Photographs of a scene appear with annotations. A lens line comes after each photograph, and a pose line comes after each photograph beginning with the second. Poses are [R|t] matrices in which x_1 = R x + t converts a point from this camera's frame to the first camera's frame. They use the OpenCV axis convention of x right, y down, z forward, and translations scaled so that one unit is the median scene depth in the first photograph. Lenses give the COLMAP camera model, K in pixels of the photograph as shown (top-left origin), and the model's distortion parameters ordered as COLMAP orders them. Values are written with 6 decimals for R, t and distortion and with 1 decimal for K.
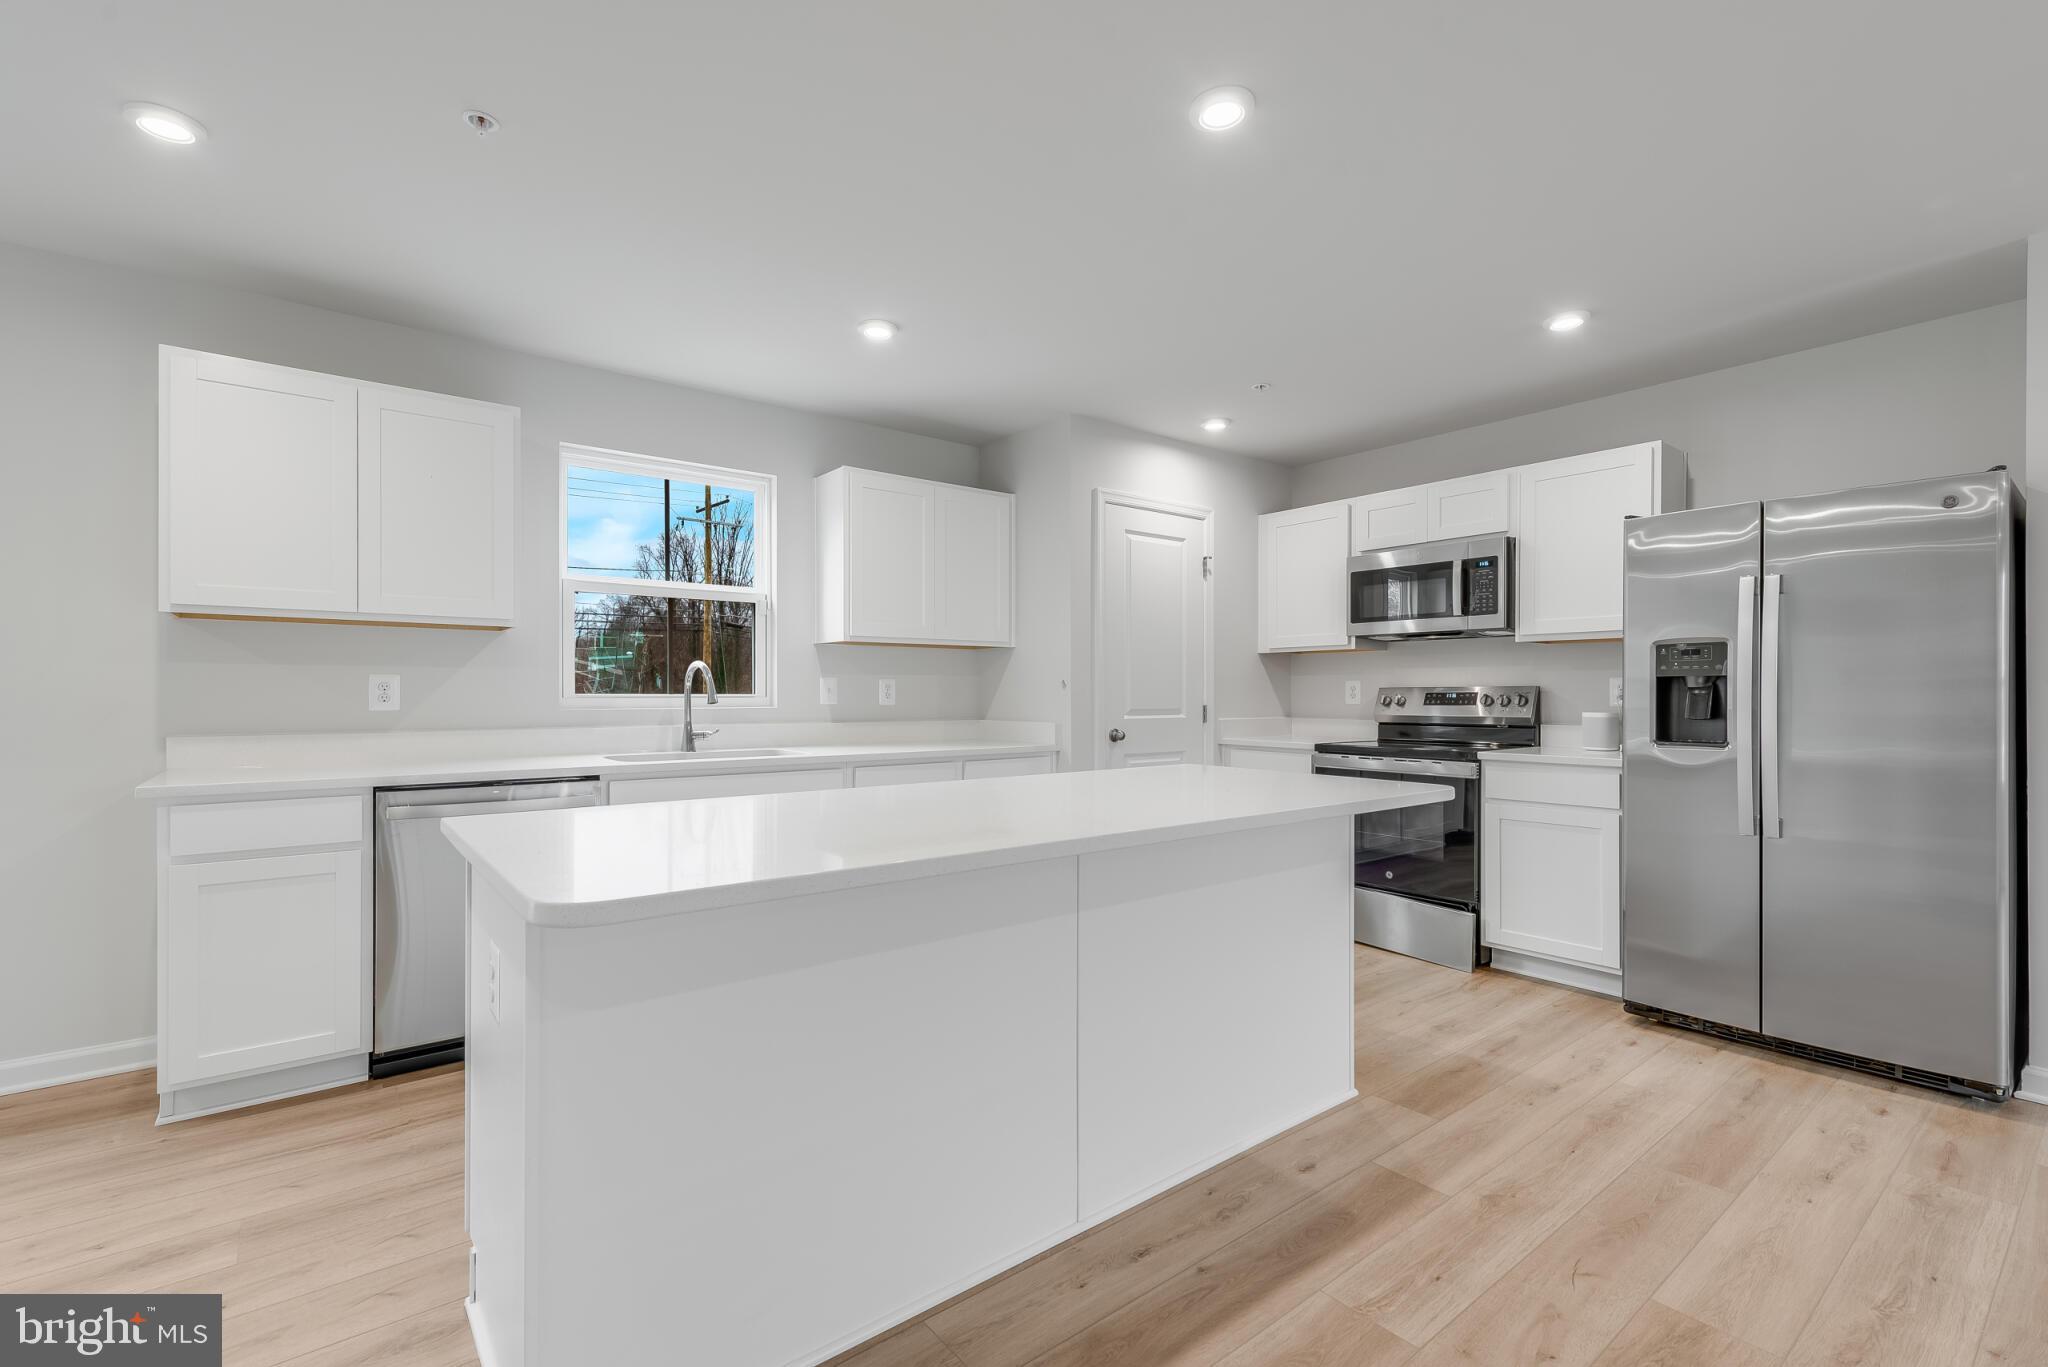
lens RADIAL K [[905.9, 0, 1019.3], [0, 905.9, 689.3], [0, 0, 1]] dist [0.013189, -0.003287]
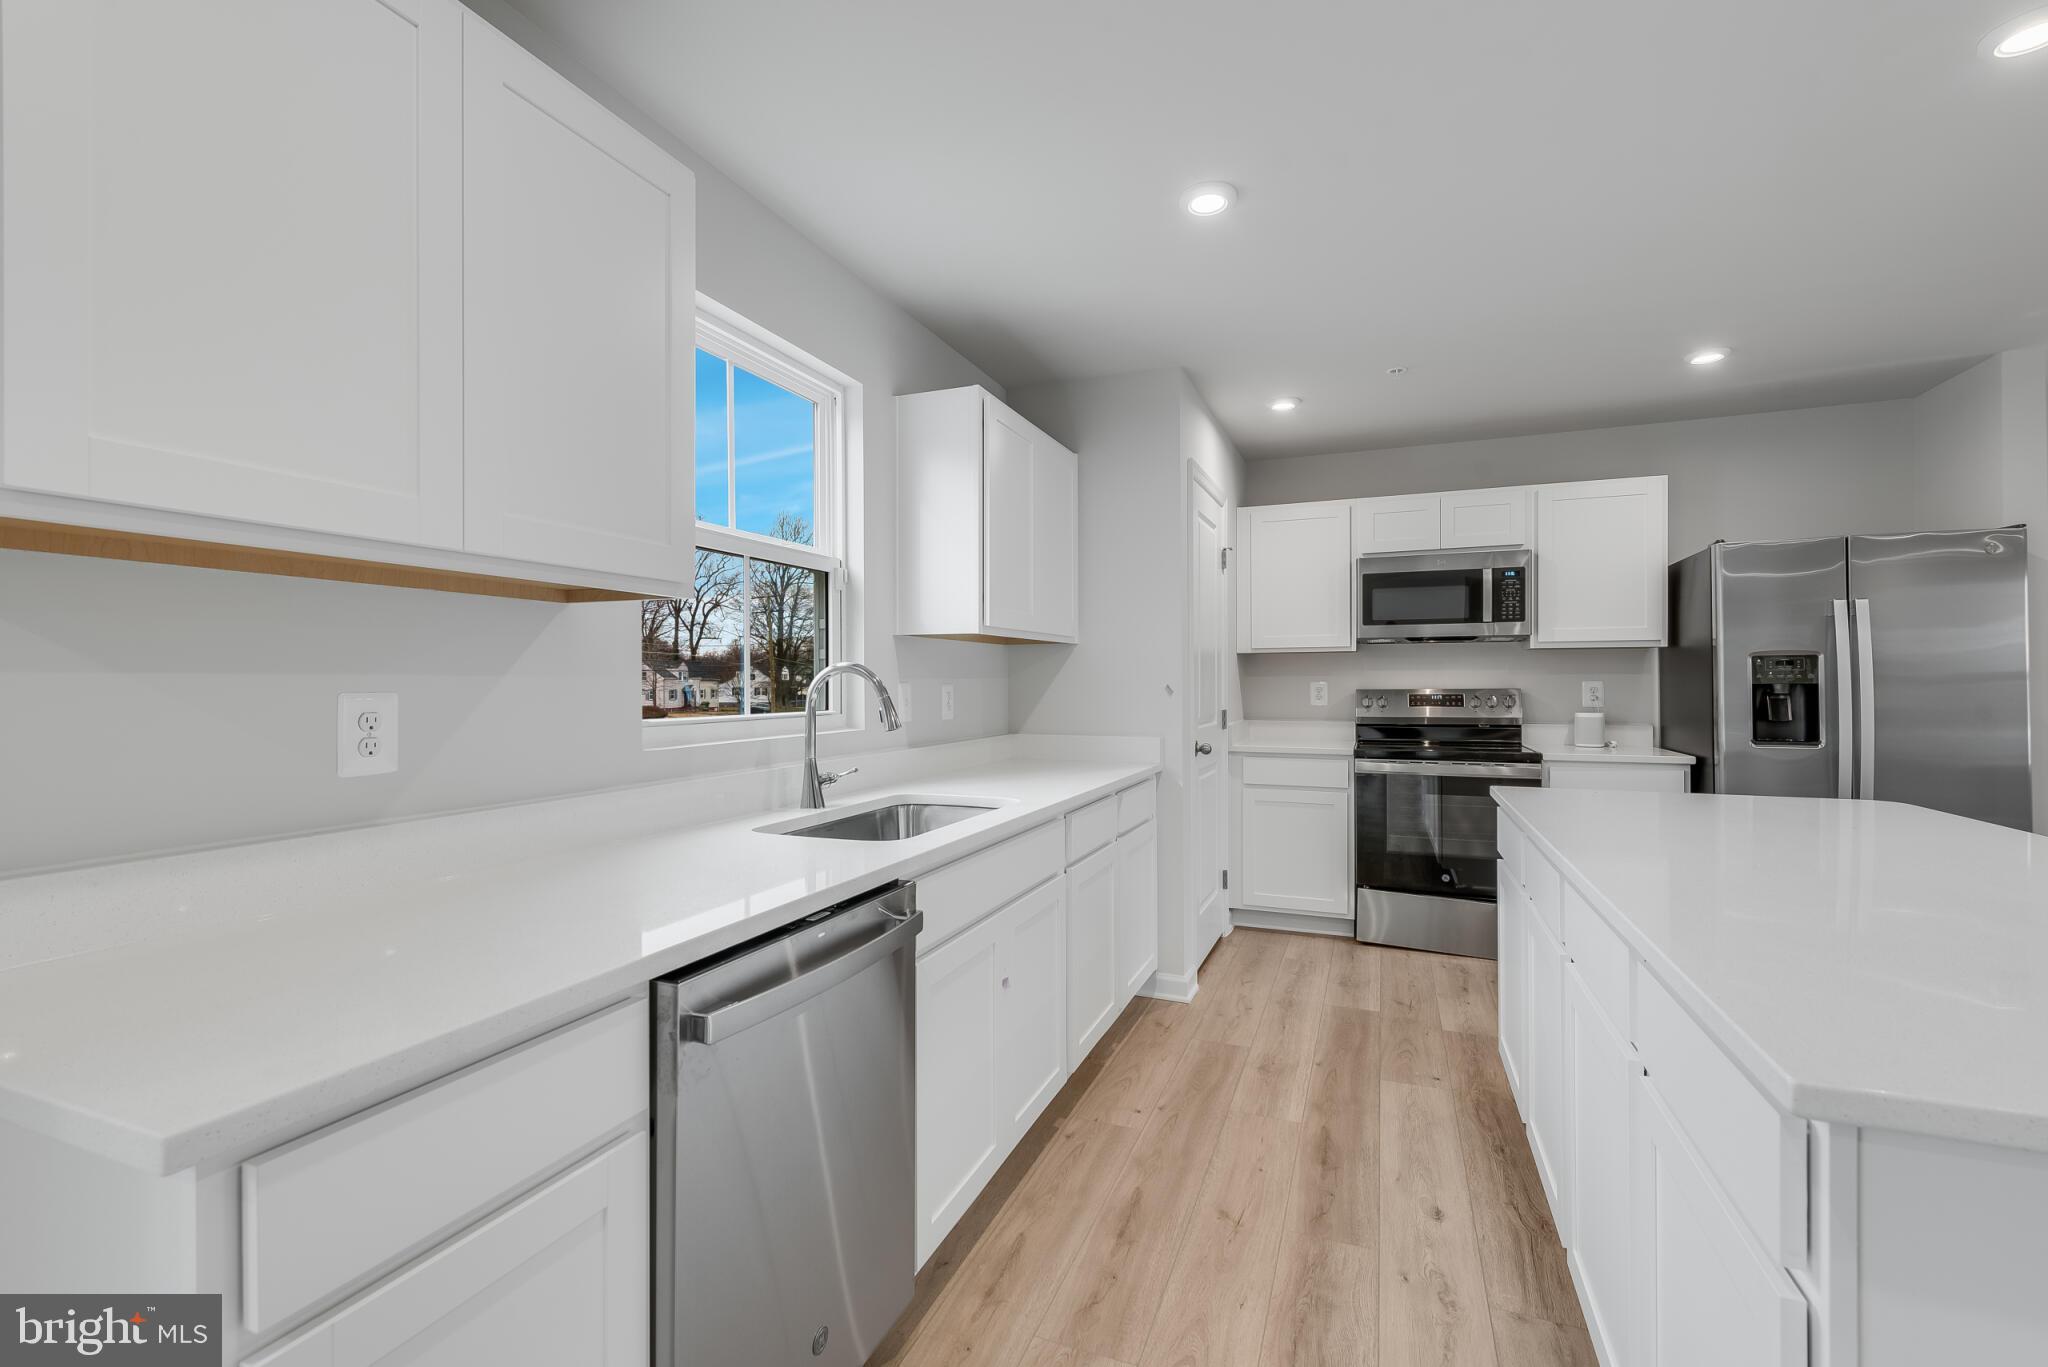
lens RADIAL K [[905.9, 0, 1025.9], [0, 905.9, 667.6], [0, 0, 1]] dist [0.013189, -0.003287]
pose [[0.867842, 0.003693, 0.496826, -0.544785], [0.002244, 0.999933, -0.011352, -0.019389], [-0.496835, 0.010967, 0.867776, 0.389608]]
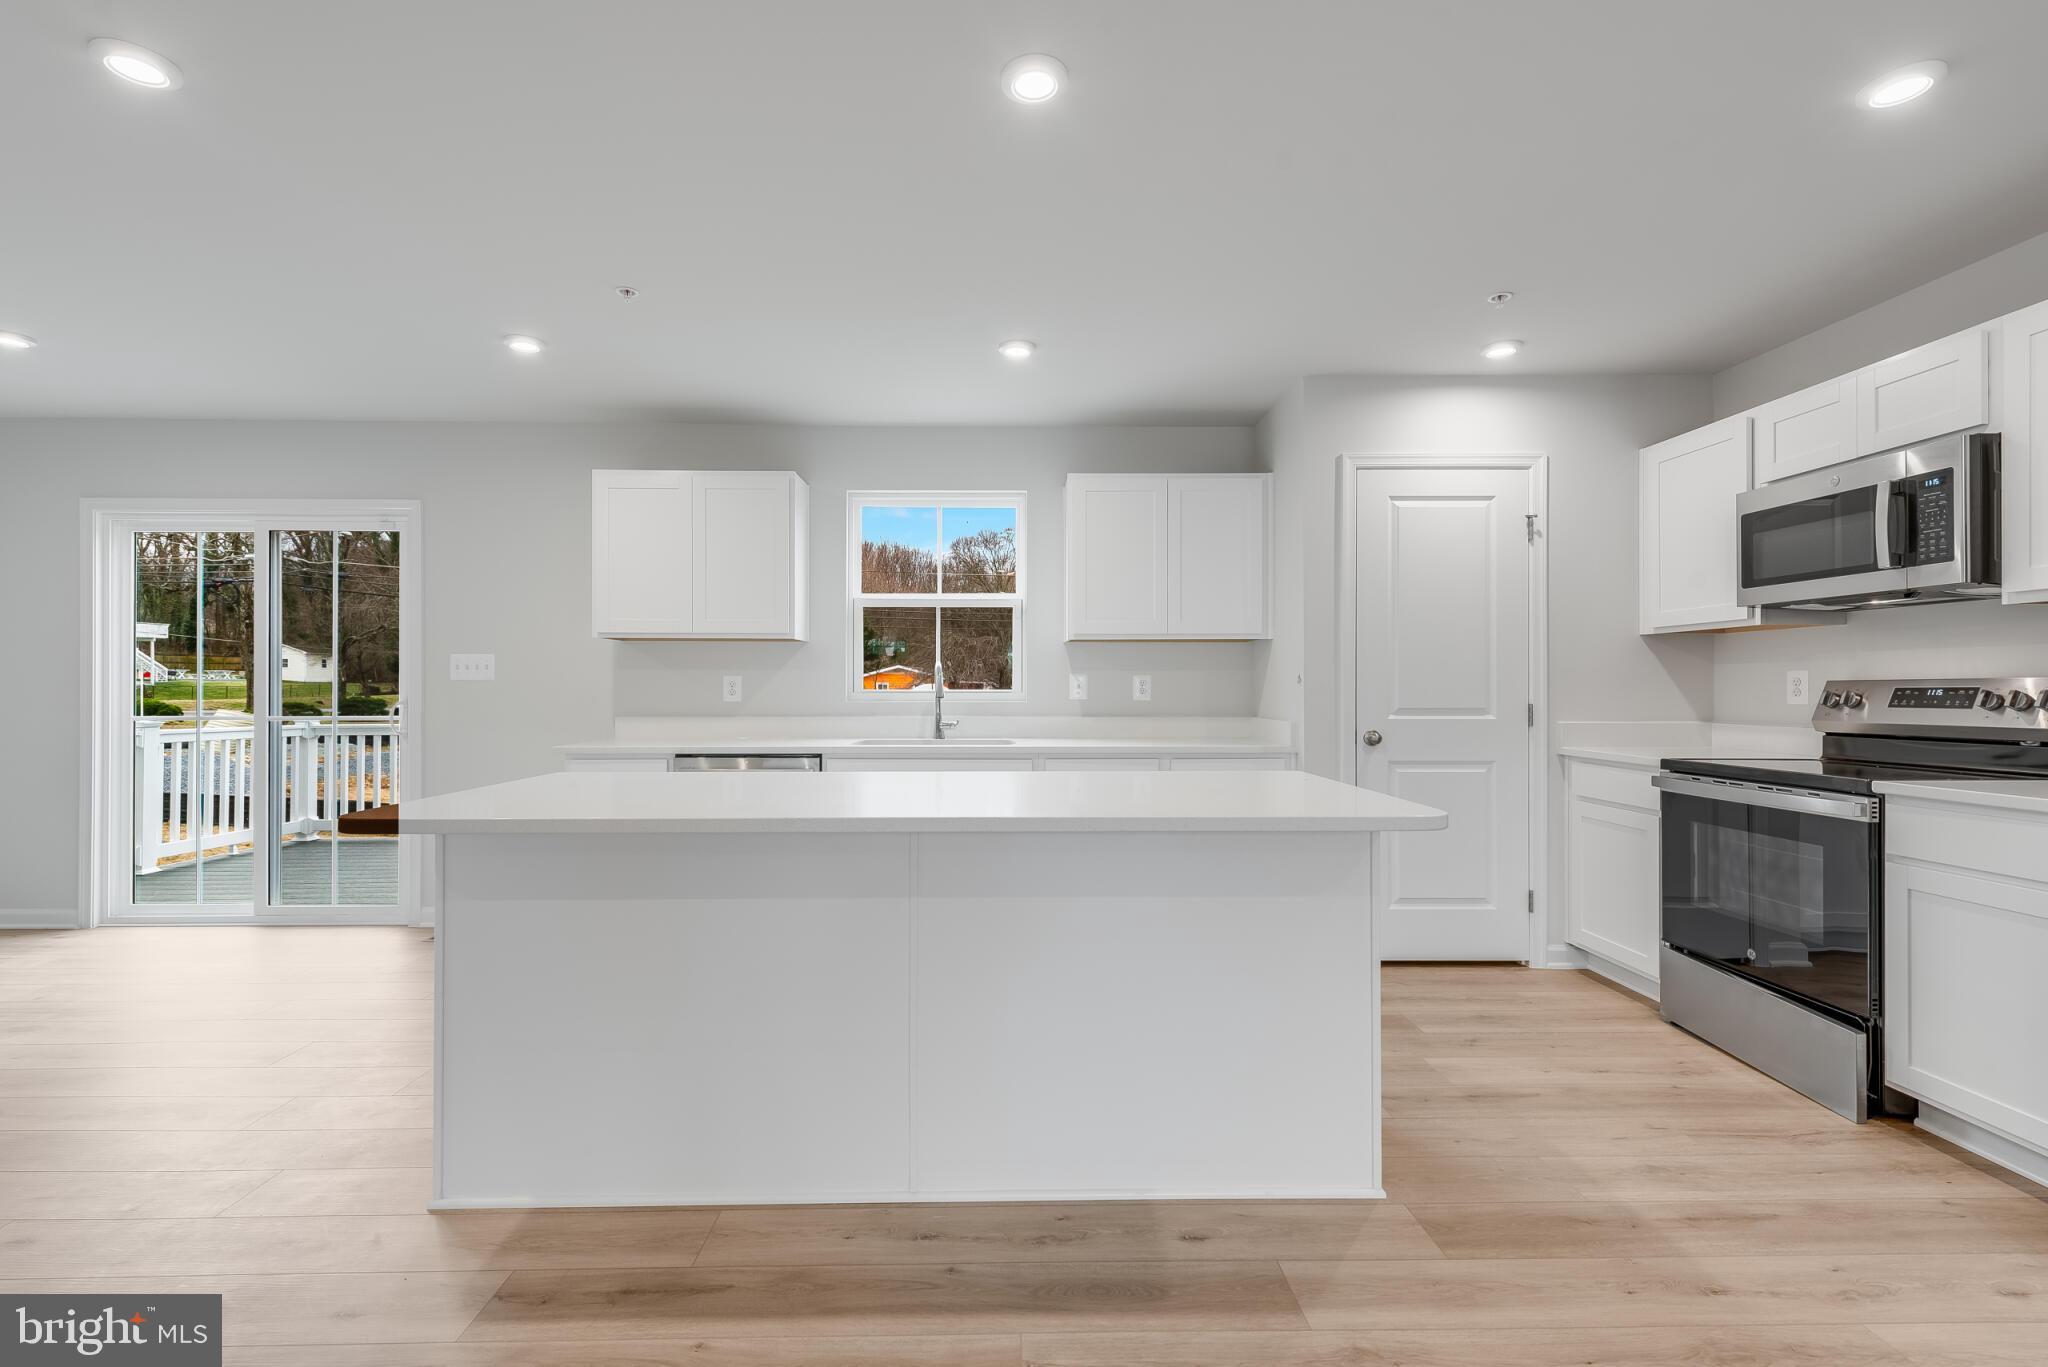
lens RADIAL K [[915.0, 0, 1011.0], [0, 915.0, 686.2], [0, 0, 1]] dist [0.014672, -0.004106]
pose [[0.796945, -0.001394, -0.604051, 0.420137], [0.003516, 0.999991, 0.002332, -0.001594], [0.604042, -0.003982, 0.796942, 0.117152]]
